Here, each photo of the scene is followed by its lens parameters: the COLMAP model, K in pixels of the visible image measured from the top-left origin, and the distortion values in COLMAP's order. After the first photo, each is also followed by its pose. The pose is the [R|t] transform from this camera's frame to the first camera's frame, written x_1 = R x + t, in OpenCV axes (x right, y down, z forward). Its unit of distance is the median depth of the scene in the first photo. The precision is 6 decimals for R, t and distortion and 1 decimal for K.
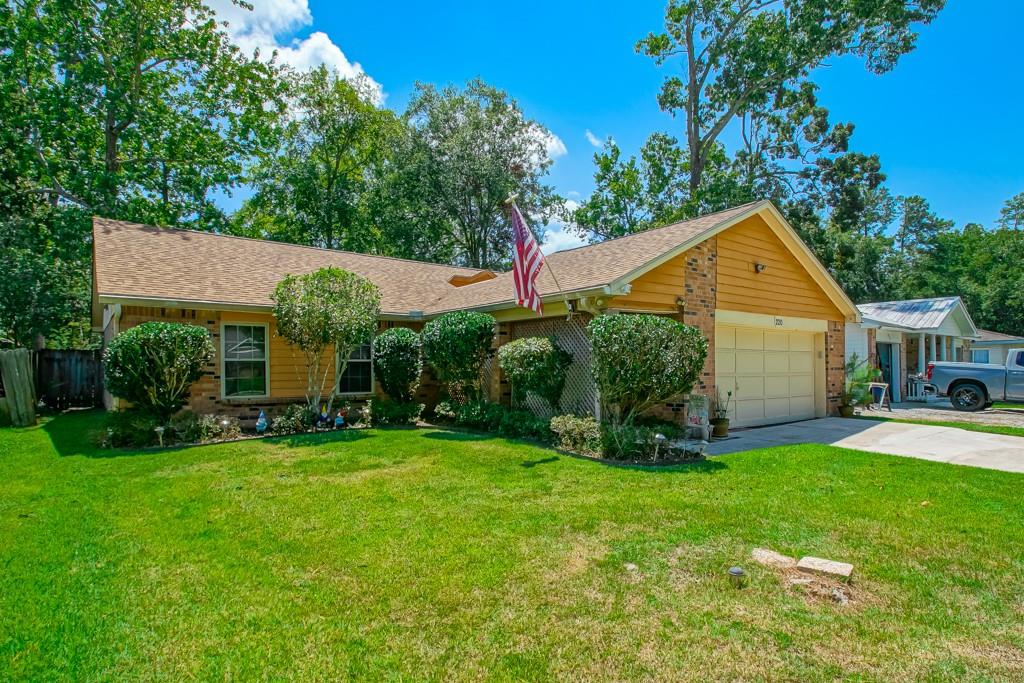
lens RADIAL K [[490.2, 0, 512.0], [0, 490.2, 368.1], [0, 0, 1]] dist [0.018240, -0.000250]
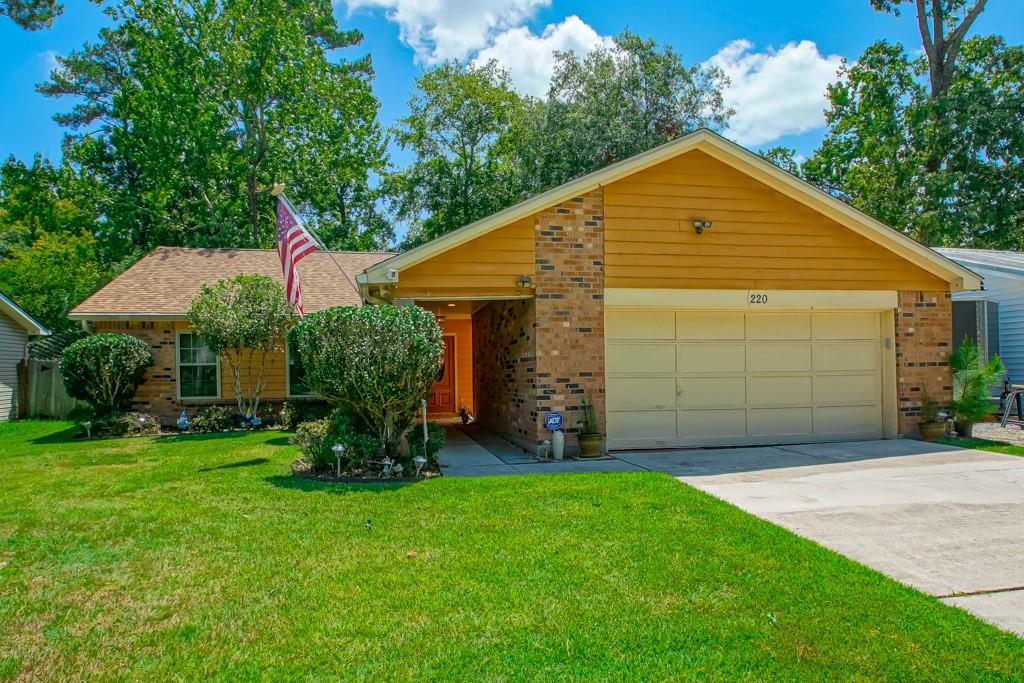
lens RADIAL K [[552.4, 0, 496.3], [0, 552.4, 365.1], [0, 0, 1]] dist [-0.004982, -0.001002]
pose [[0.910902, -0.014058, -0.412384, 0.559346], [0.010769, 0.999889, -0.010298, 0.004662], [0.412483, 0.004940, 0.910952, 0.147131]]
